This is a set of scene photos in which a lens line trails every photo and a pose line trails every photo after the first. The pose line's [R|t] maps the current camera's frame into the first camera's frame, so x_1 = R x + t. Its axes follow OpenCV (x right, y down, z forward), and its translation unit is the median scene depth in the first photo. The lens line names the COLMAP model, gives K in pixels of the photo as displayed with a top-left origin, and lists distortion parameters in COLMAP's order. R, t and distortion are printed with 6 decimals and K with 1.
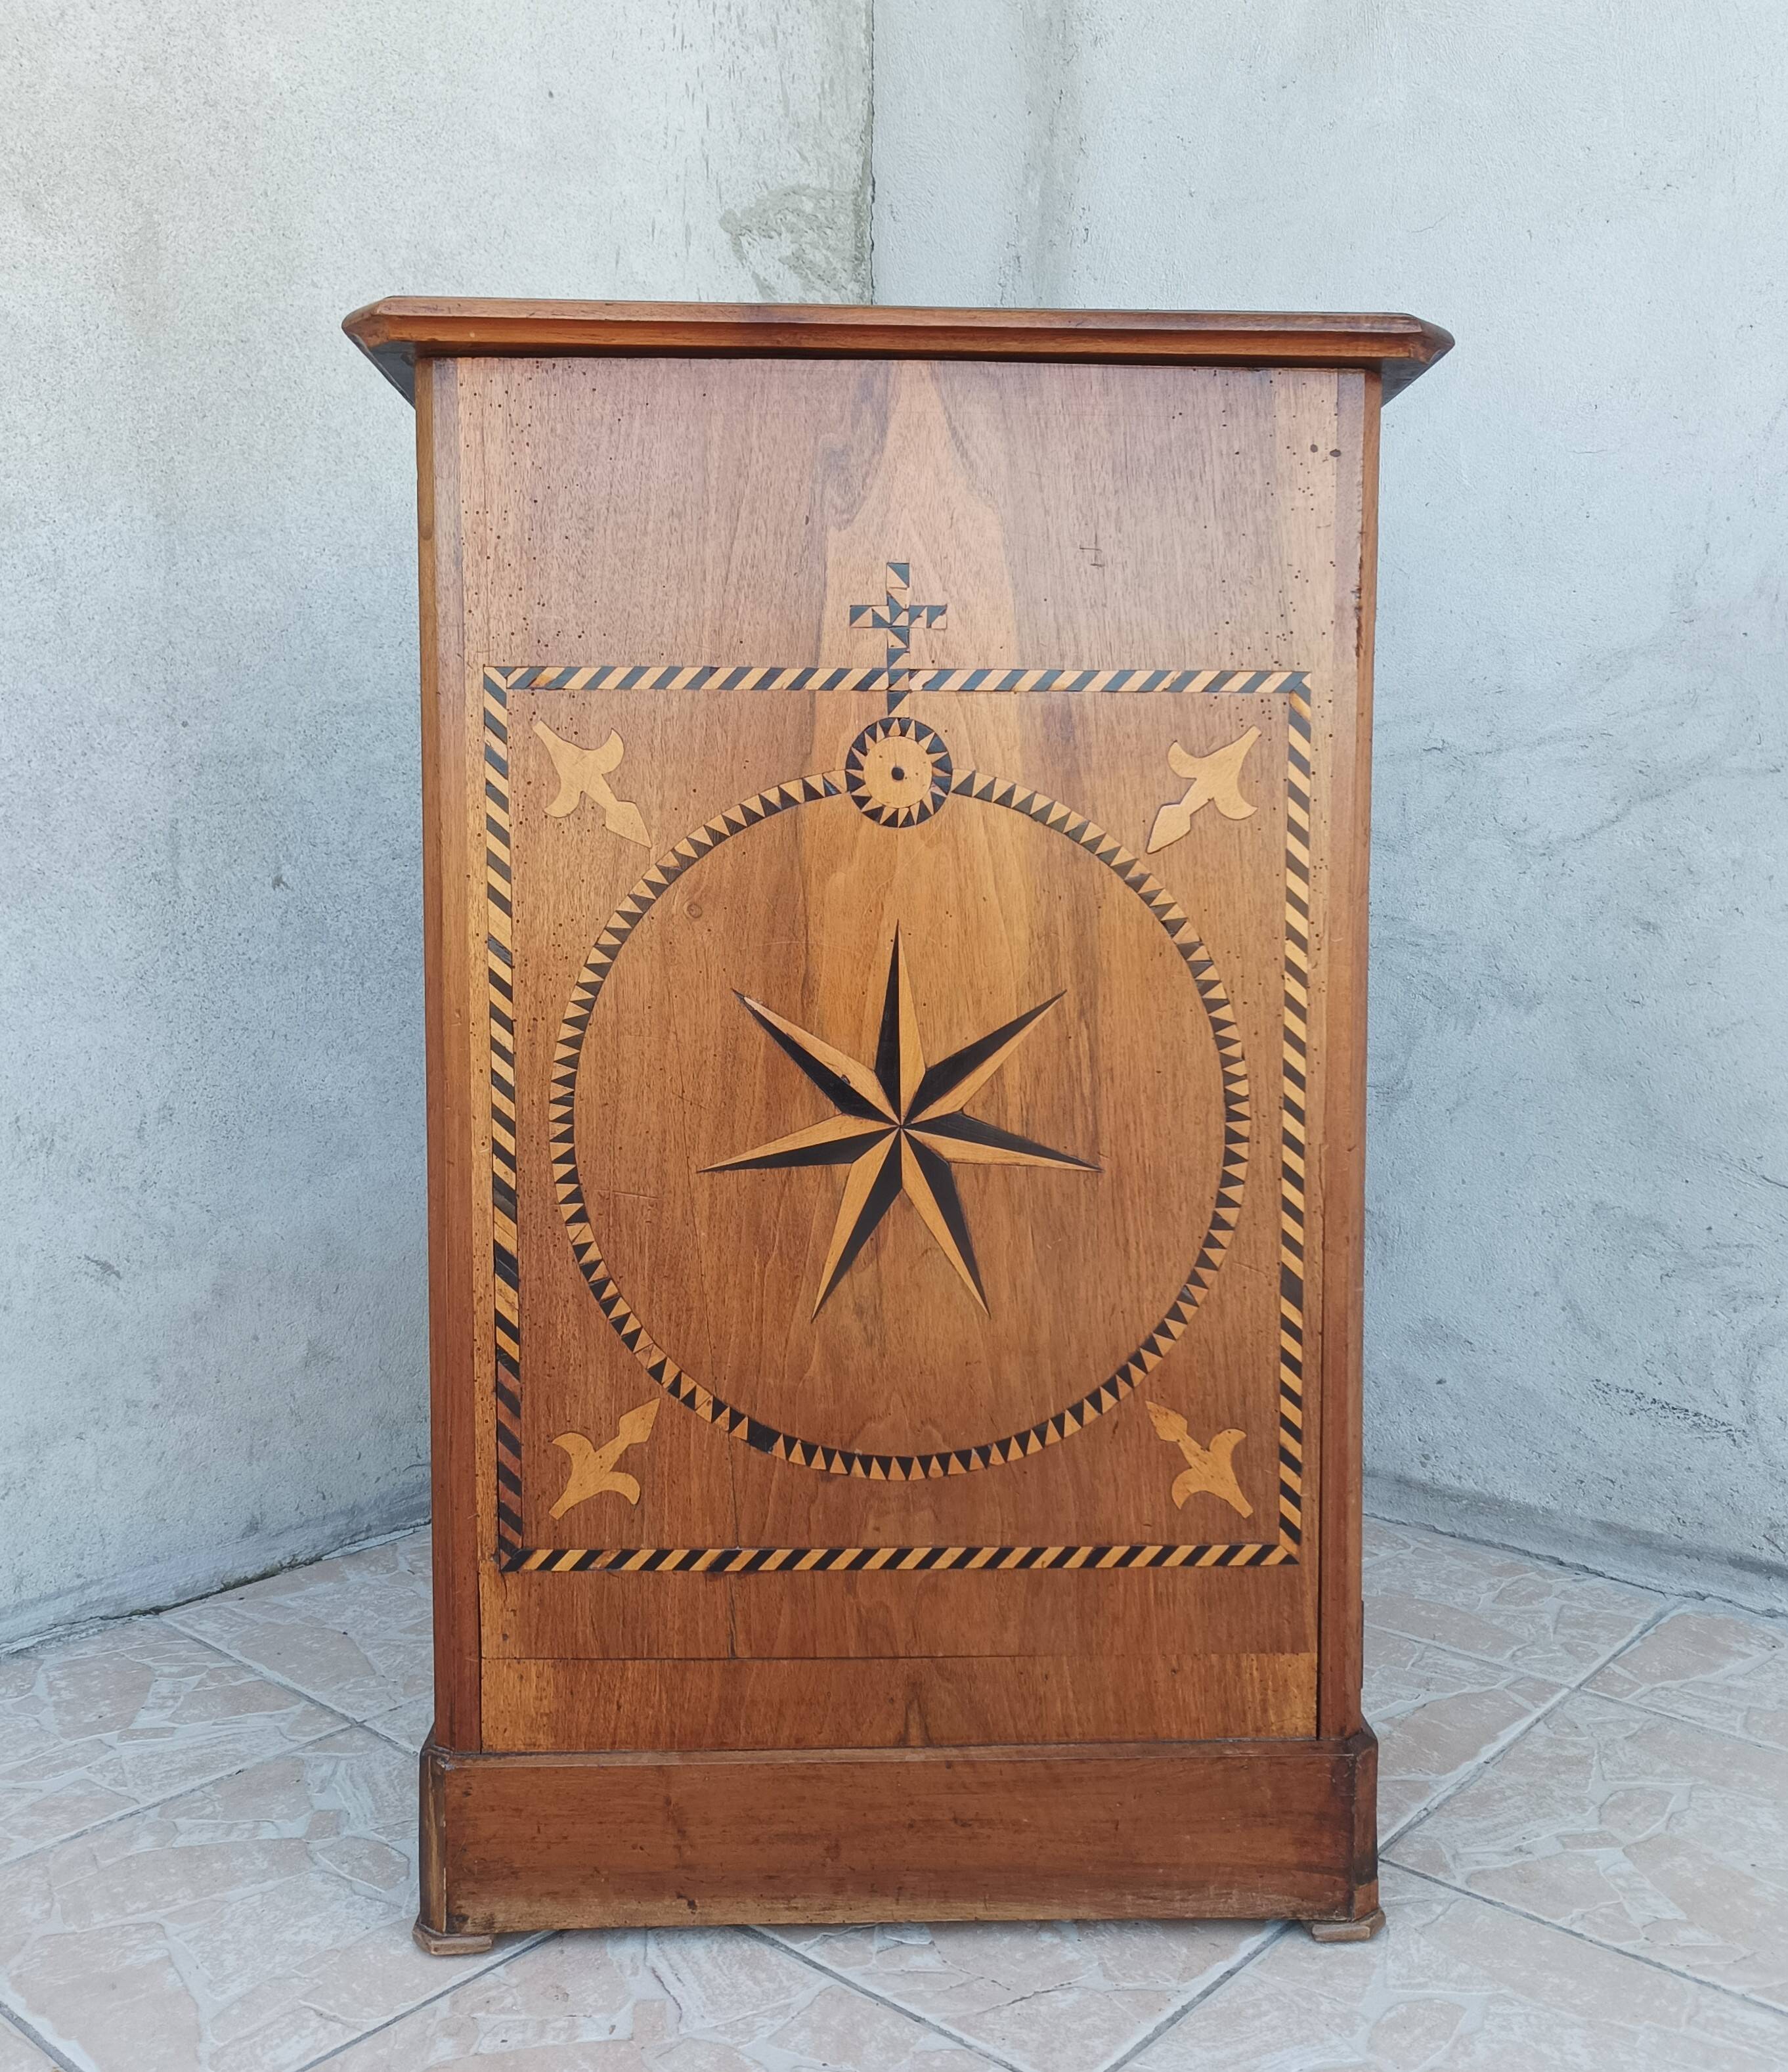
lens RADIAL K [[1947.3, 0, 899.9], [0, 1947.3, 992.5], [0, 0, 1]] dist [0.027334, 0.000000]
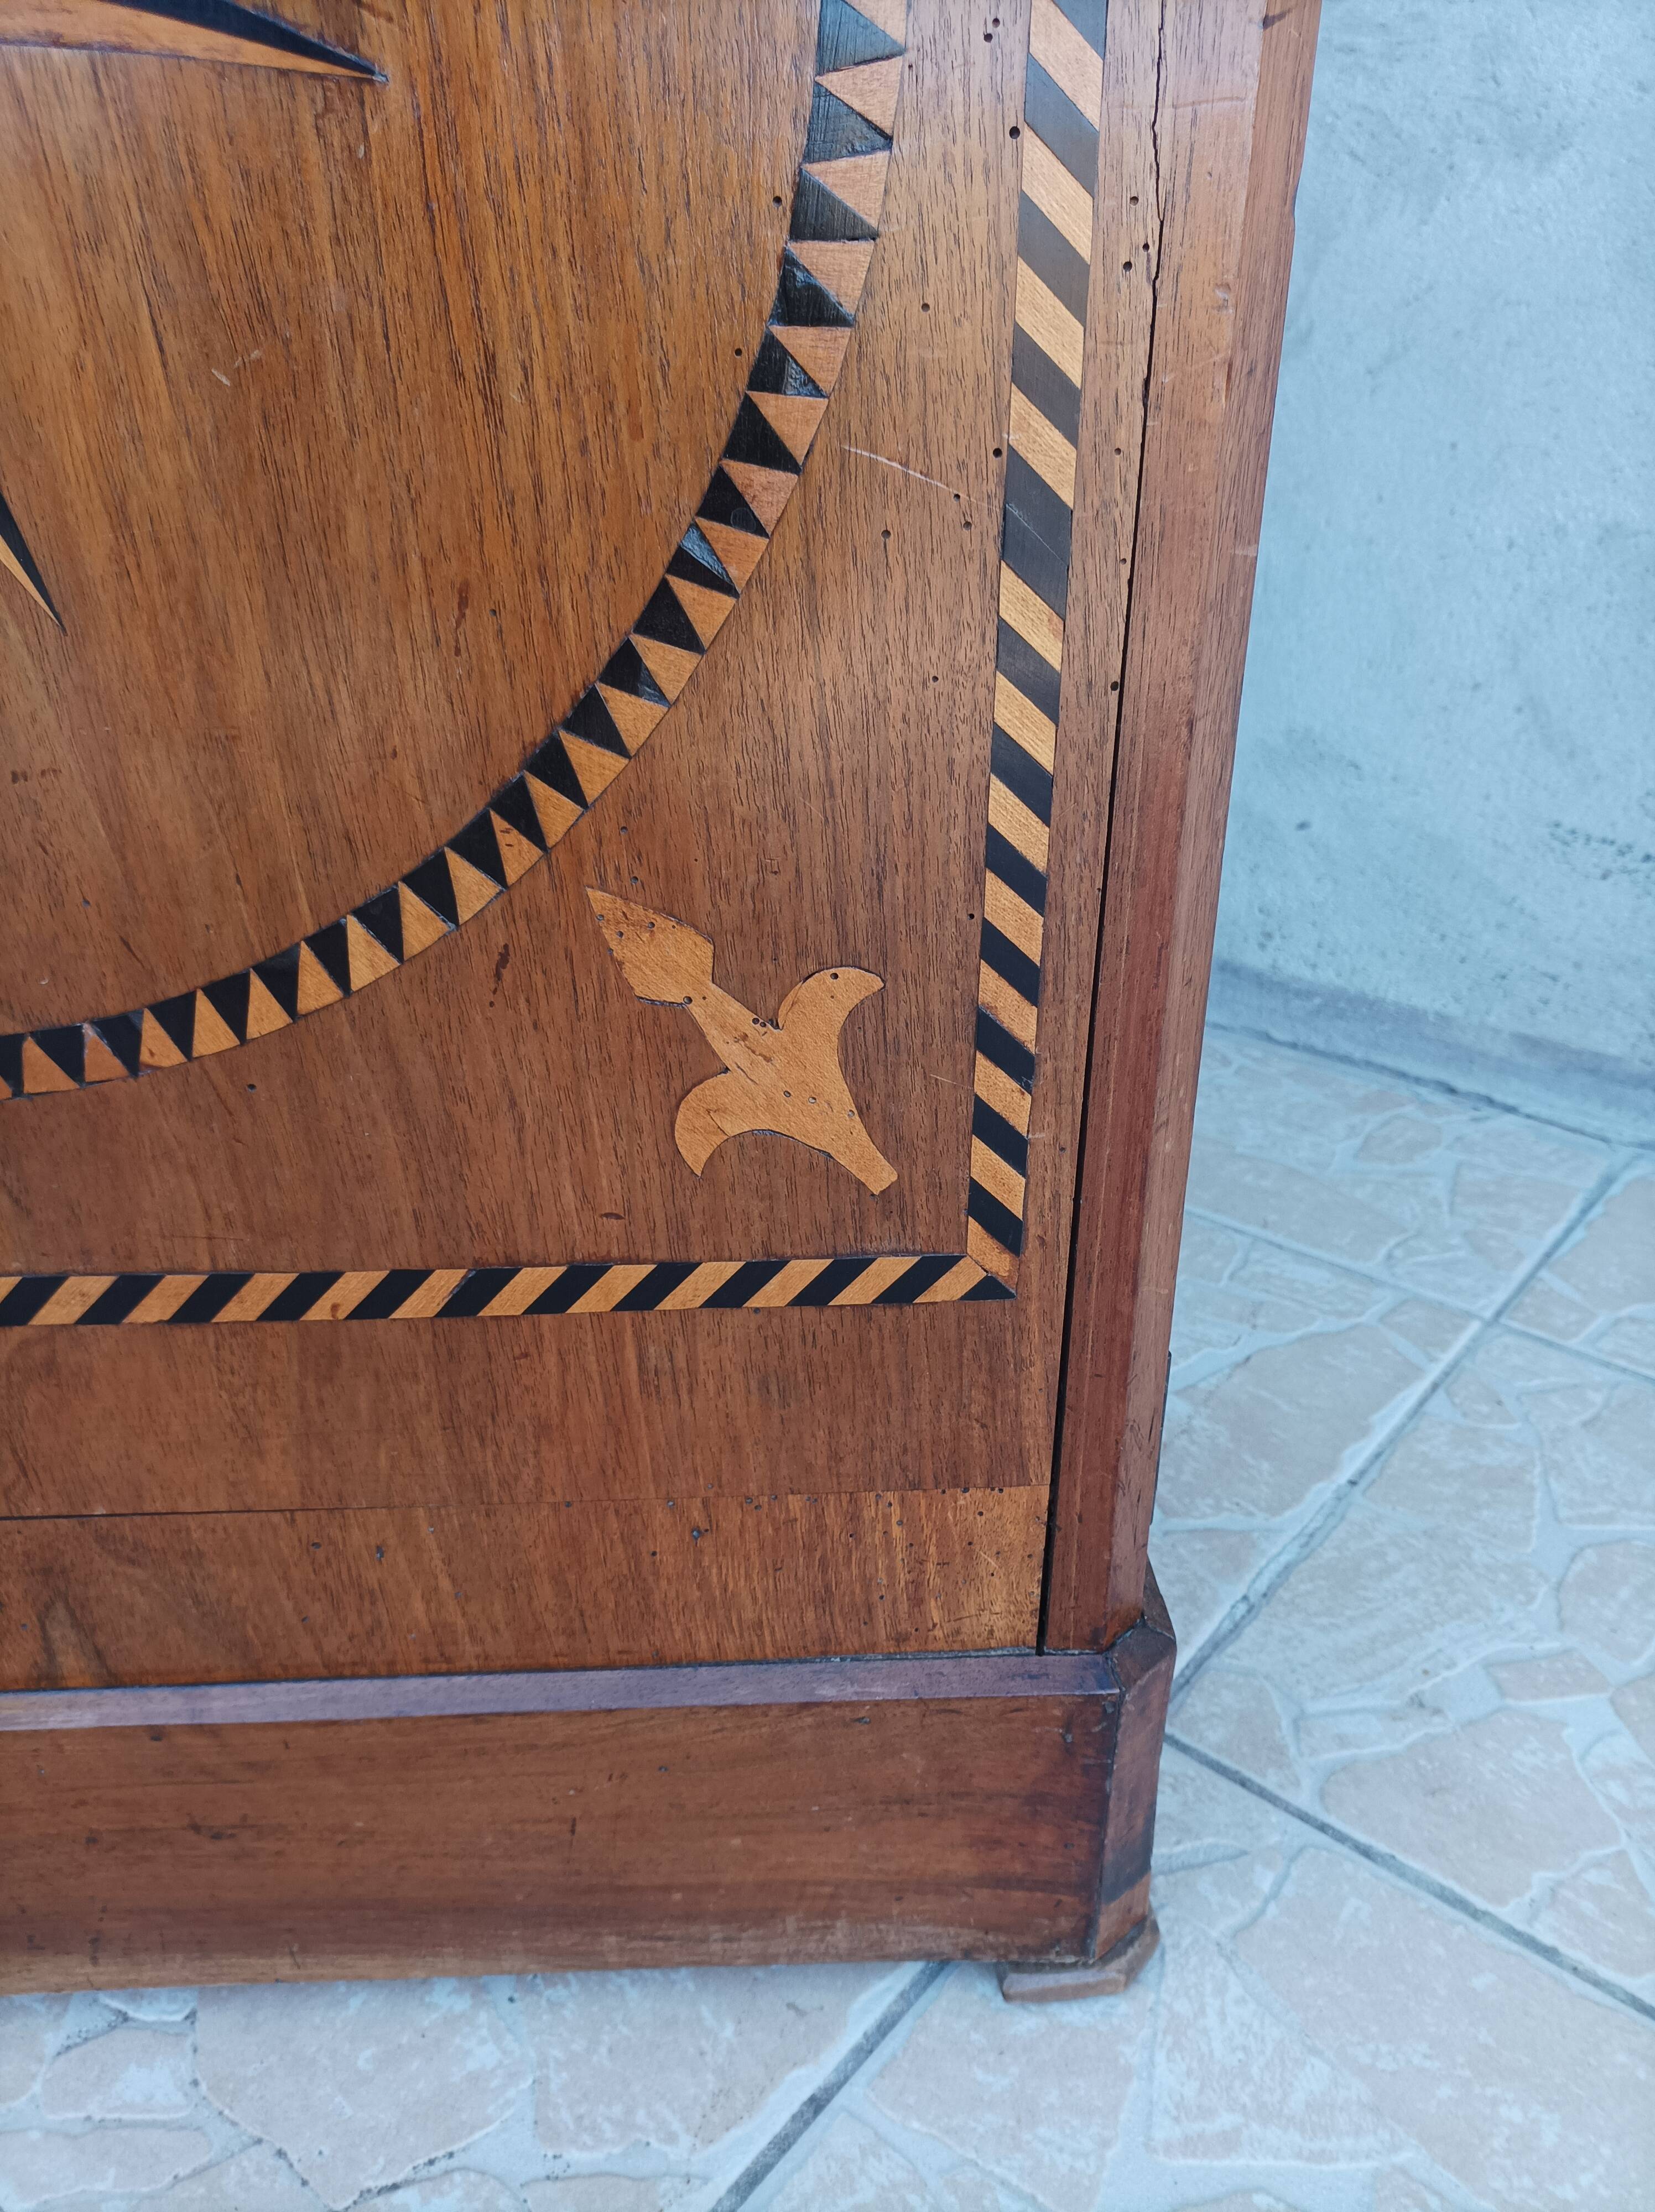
lens RADIAL K [[1661.1, 0, 823.4], [0, 1661.1, 1102.5], [0, 0, 1]] dist [0.018984, -0.016718]
pose [[0.999591, -0.000855, 0.028591, 0.157691], [-0.009376, 0.934527, 0.355770, 0.140244], [-0.027023, -0.355892, 0.934136, 0.710986]]
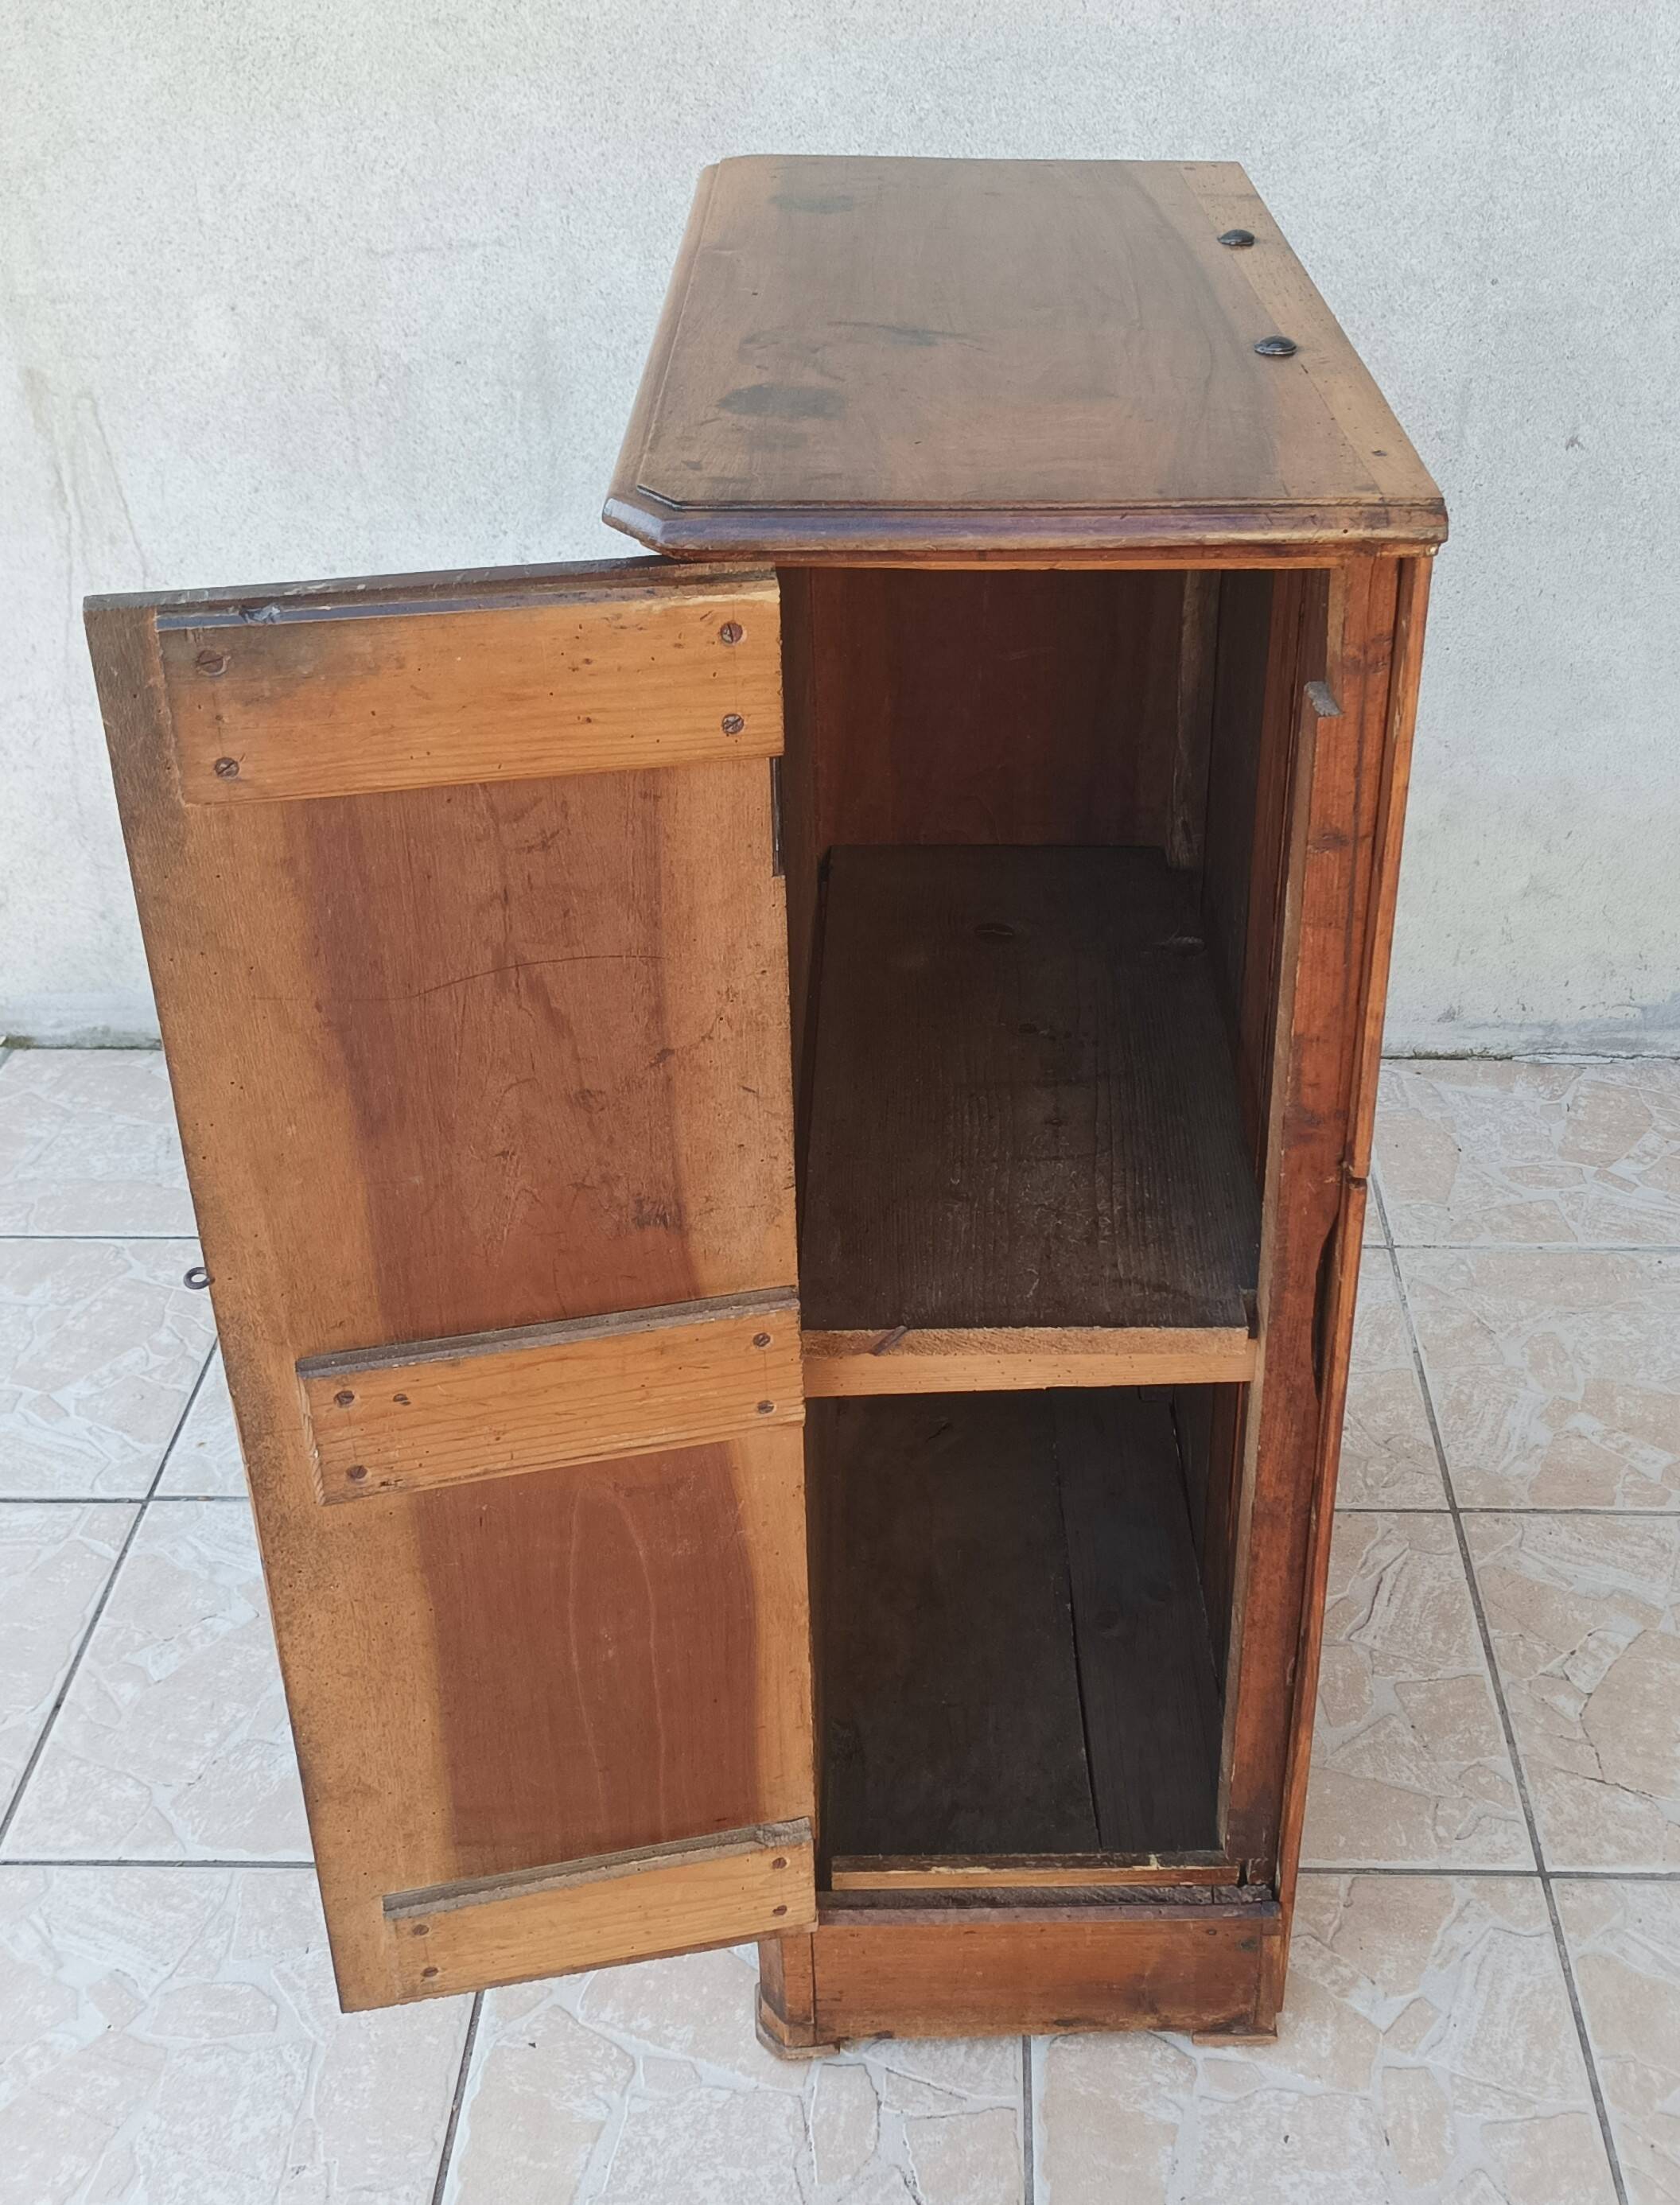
lens RADIAL K [[2382.5, 0, 960.8], [0, 2382.5, 1007.9], [0, 0, 1]] dist [0.031508, 0.000000]
pose [[0.650221, 0.396351, -0.648165, 0.535325], [-0.065037, 0.879042, 0.472287, -0.517082], [0.756956, -0.264936, 0.597350, -0.013691]]
